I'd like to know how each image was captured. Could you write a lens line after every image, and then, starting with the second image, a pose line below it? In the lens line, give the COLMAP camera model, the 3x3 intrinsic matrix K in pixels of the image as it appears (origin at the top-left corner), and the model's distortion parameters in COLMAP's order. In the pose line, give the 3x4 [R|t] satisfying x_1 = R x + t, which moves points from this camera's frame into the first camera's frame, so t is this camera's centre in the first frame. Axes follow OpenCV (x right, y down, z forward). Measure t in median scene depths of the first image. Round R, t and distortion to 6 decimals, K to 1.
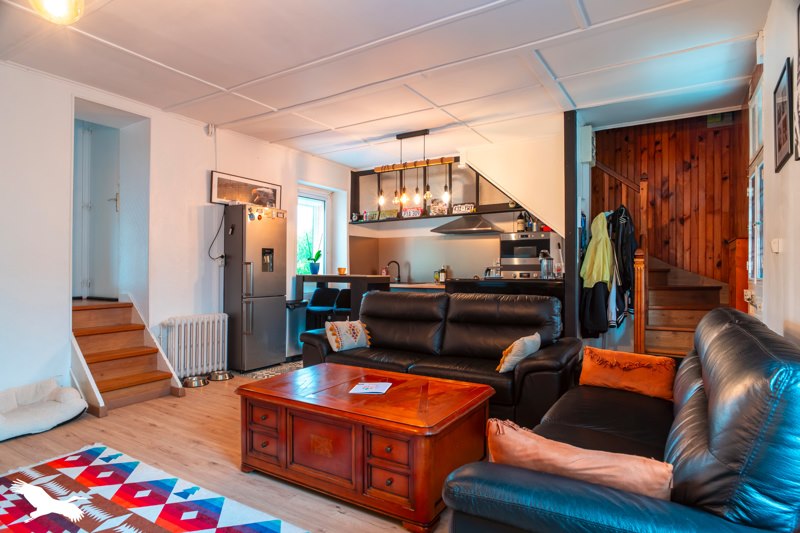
lens RADIAL K [[463.2, 0, 400.0], [0, 463.2, 268.1], [0, 0, 1]] dist [-0.026289, 0.006275]
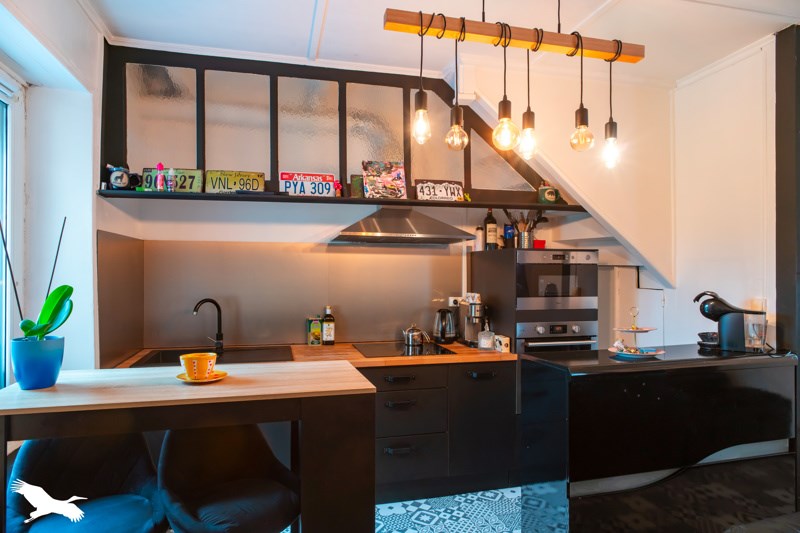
lens RADIAL K [[463.2, 0, 395.8], [0, 463.2, 268.3], [0, 0, 1]] dist [-0.026289, 0.006275]
pose [[0.699808, 0.008052, 0.714286, -0.201545], [-0.007848, 0.999963, -0.003584, -0.044326], [-0.714288, -0.003098, 0.699845, 0.633440]]
